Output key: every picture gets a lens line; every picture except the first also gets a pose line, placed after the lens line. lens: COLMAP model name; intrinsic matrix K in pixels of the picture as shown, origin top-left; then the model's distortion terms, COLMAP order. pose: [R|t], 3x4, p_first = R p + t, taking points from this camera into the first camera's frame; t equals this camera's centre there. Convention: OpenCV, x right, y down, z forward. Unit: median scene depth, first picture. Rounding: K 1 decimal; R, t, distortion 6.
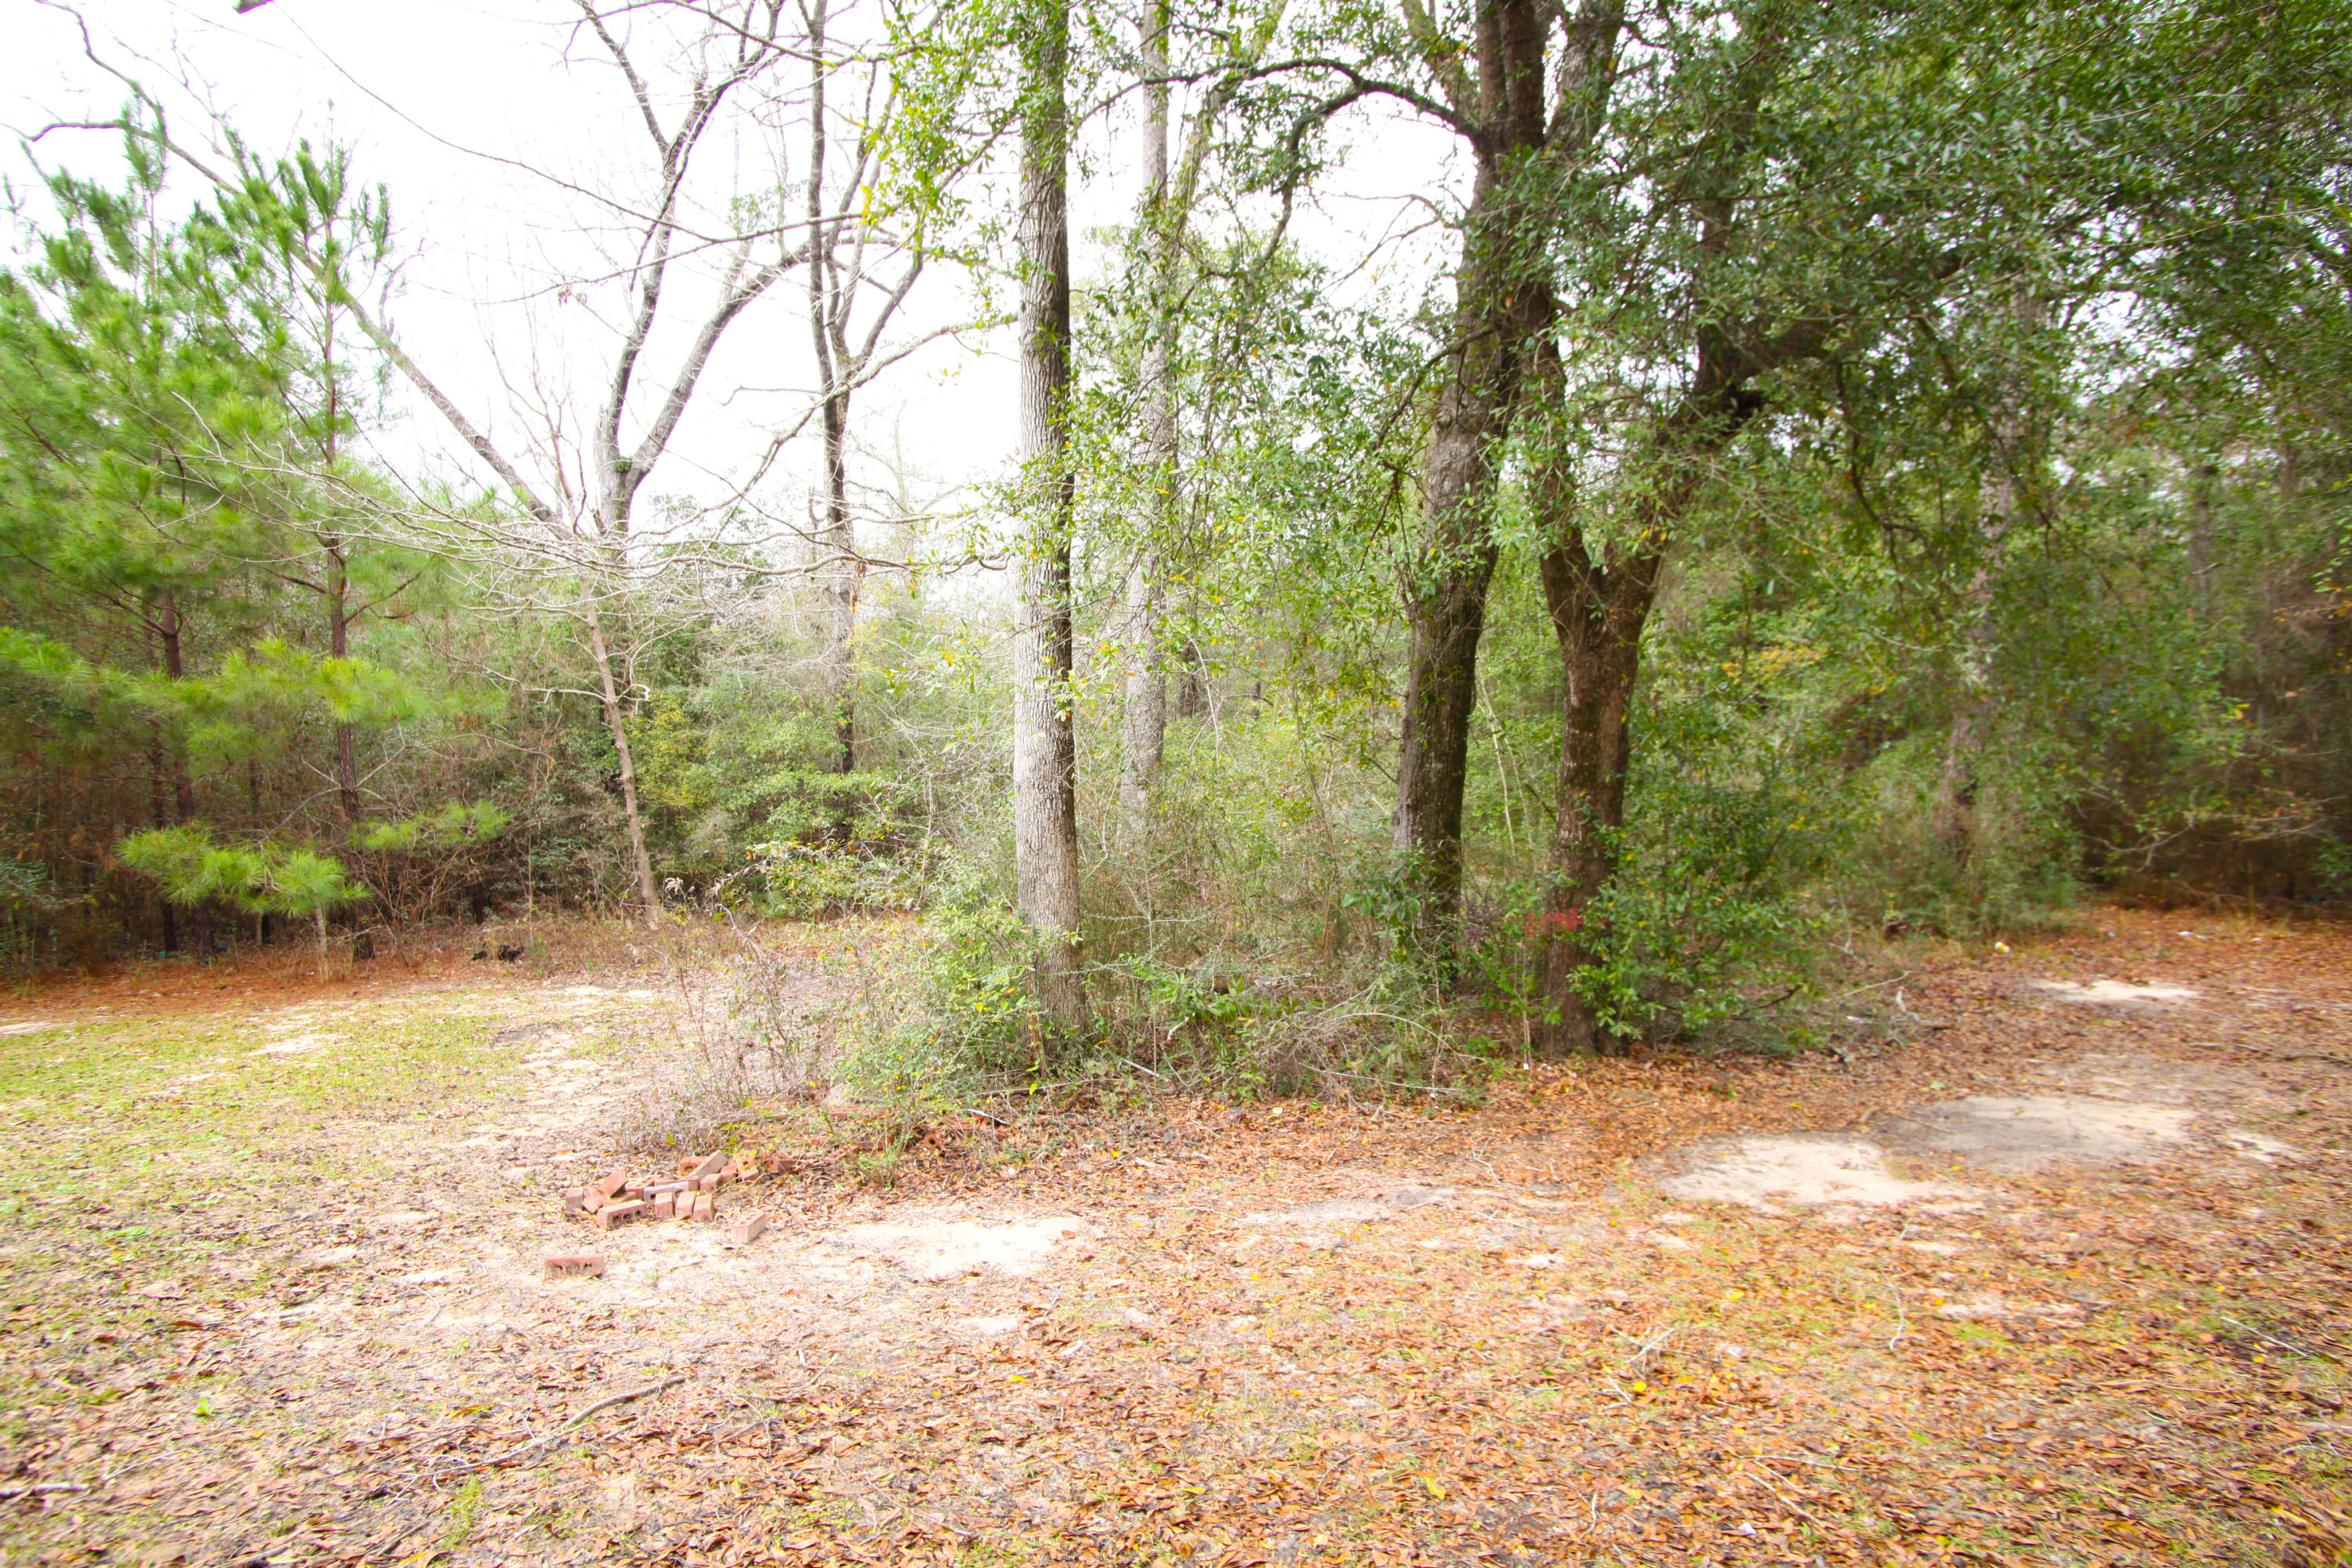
lens RADIAL K [[1155.8, 0, 1168.2], [0, 1155.8, 798.8], [0, 0, 1]] dist [-0.090690, 0.040232]
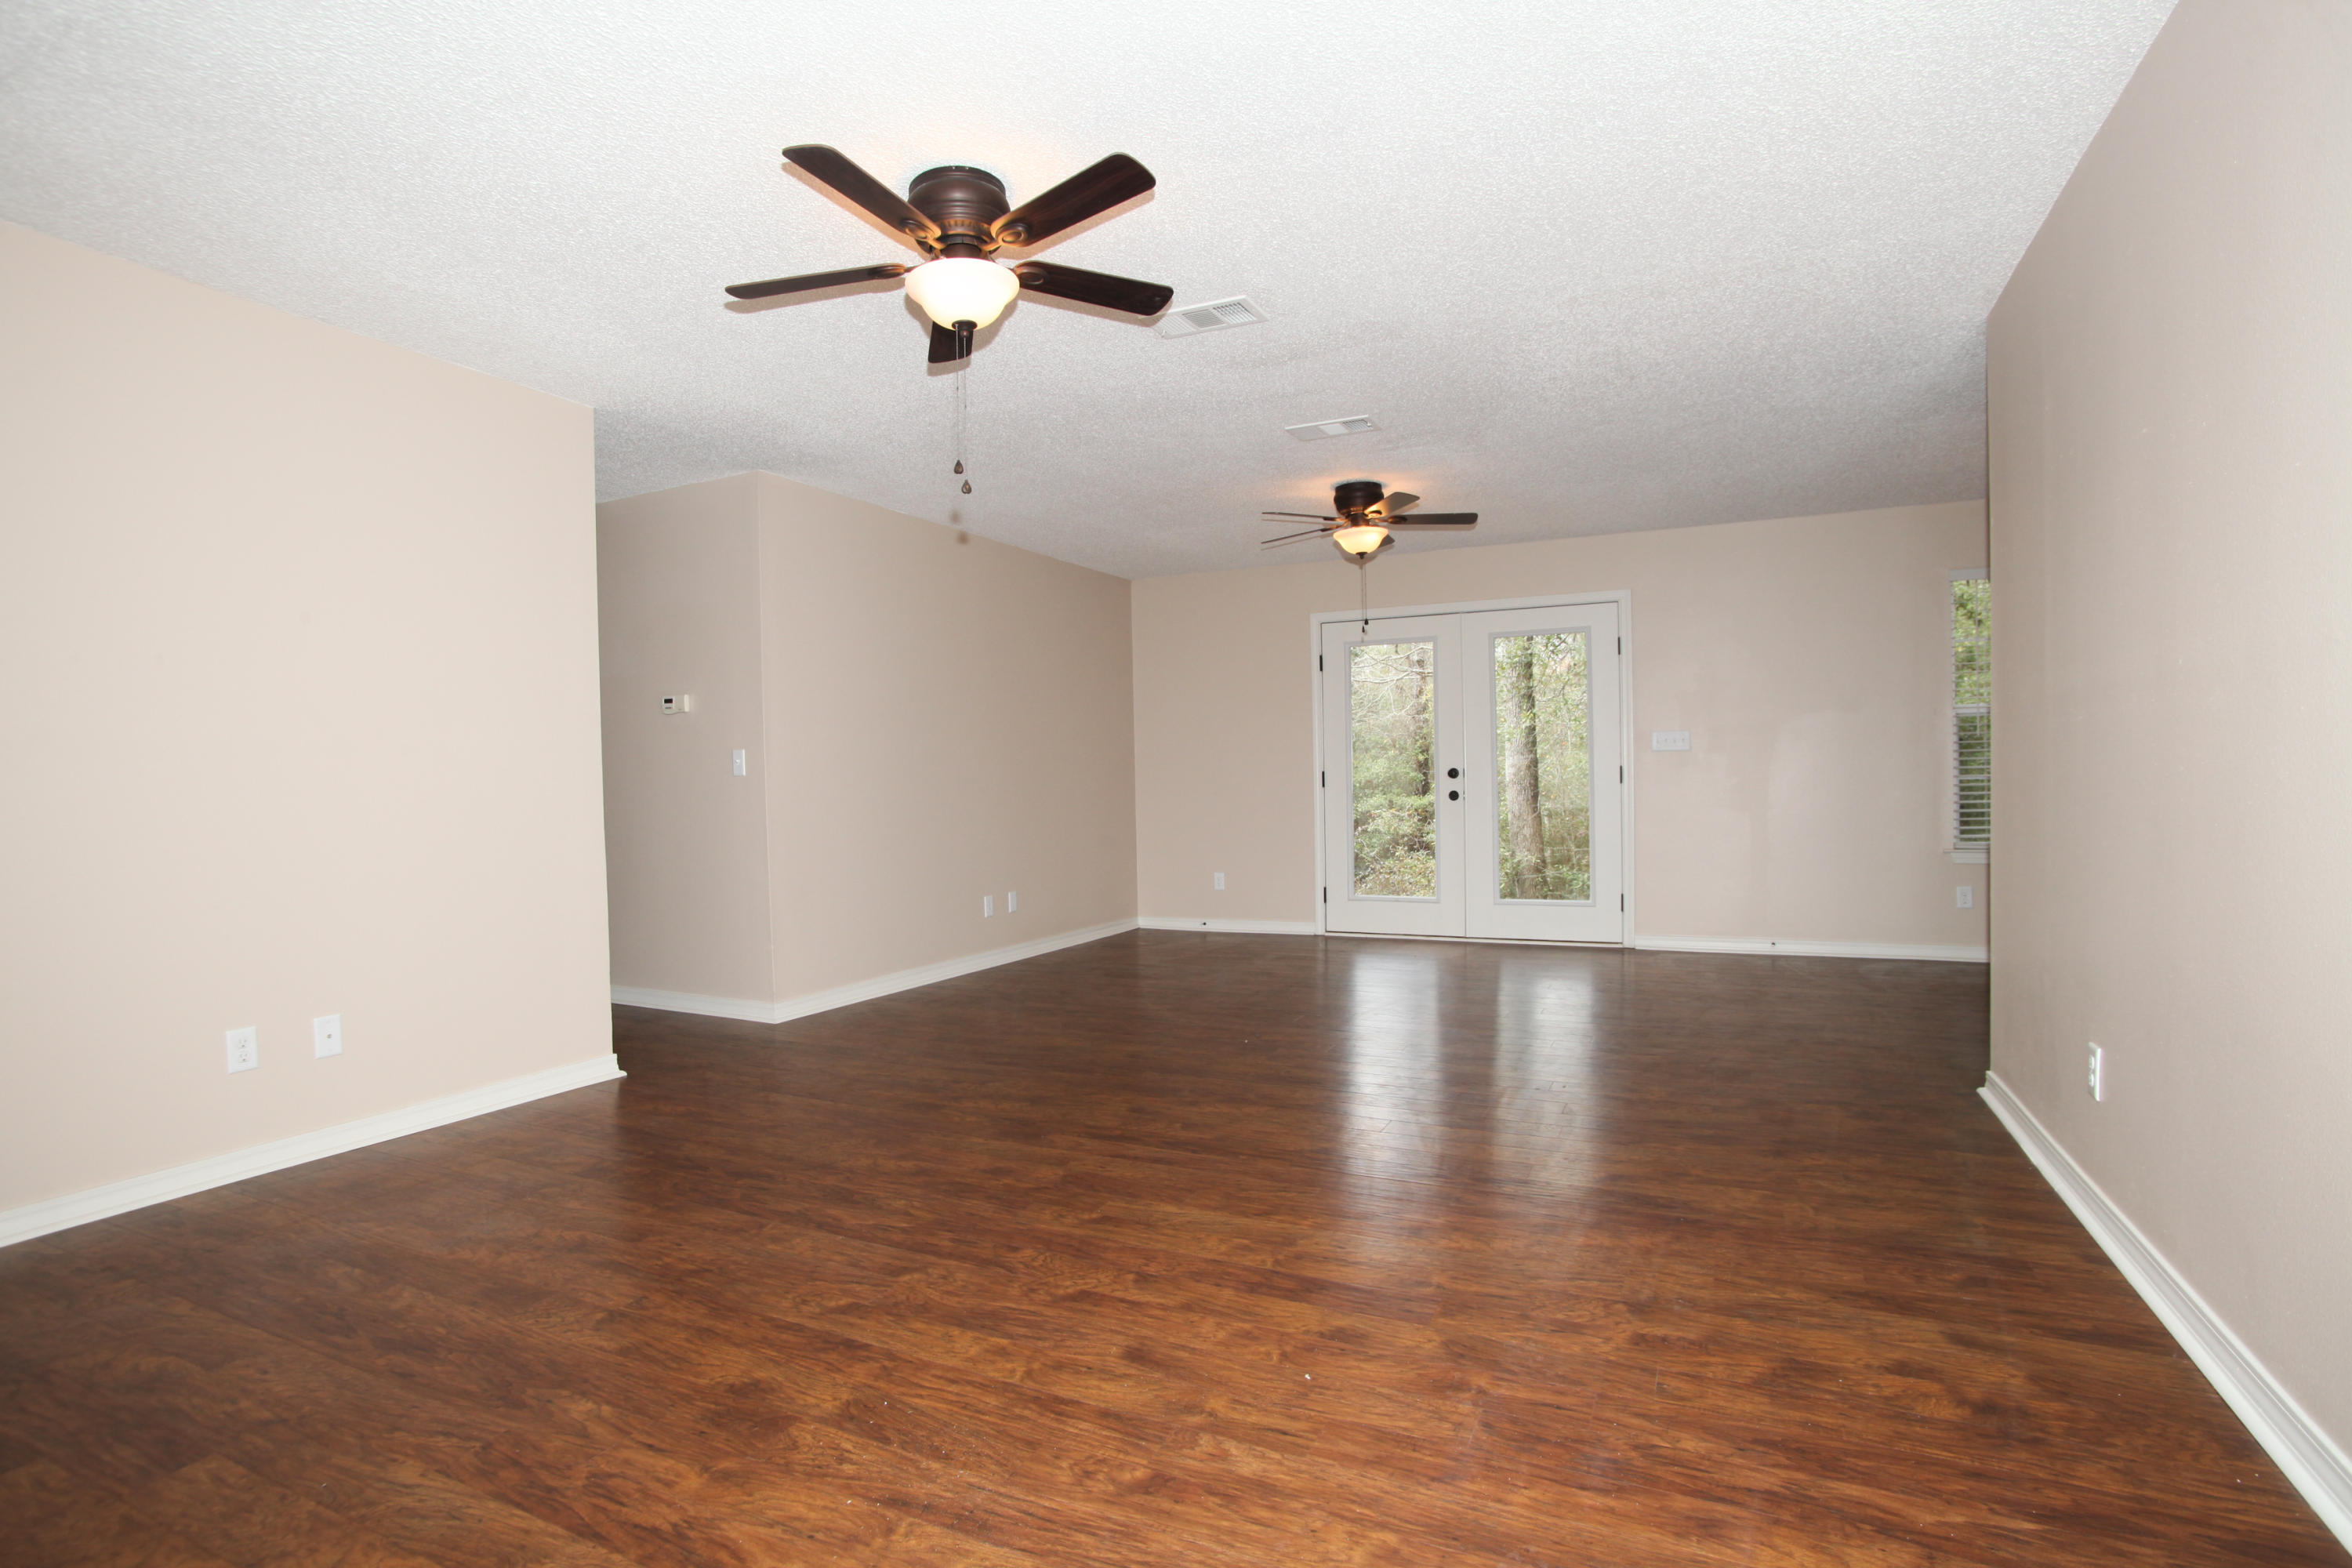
lens RADIAL K [[1155.8, 0, 1168.2], [0, 1155.8, 798.8], [0, 0, 1]] dist [-0.090690, 0.040232]
pose [[0.879110, -0.020741, -0.476168, 0.098940], [0.004554, 0.999373, -0.035123, 0.028071], [0.476597, 0.028708, 0.878653, -0.330883]]
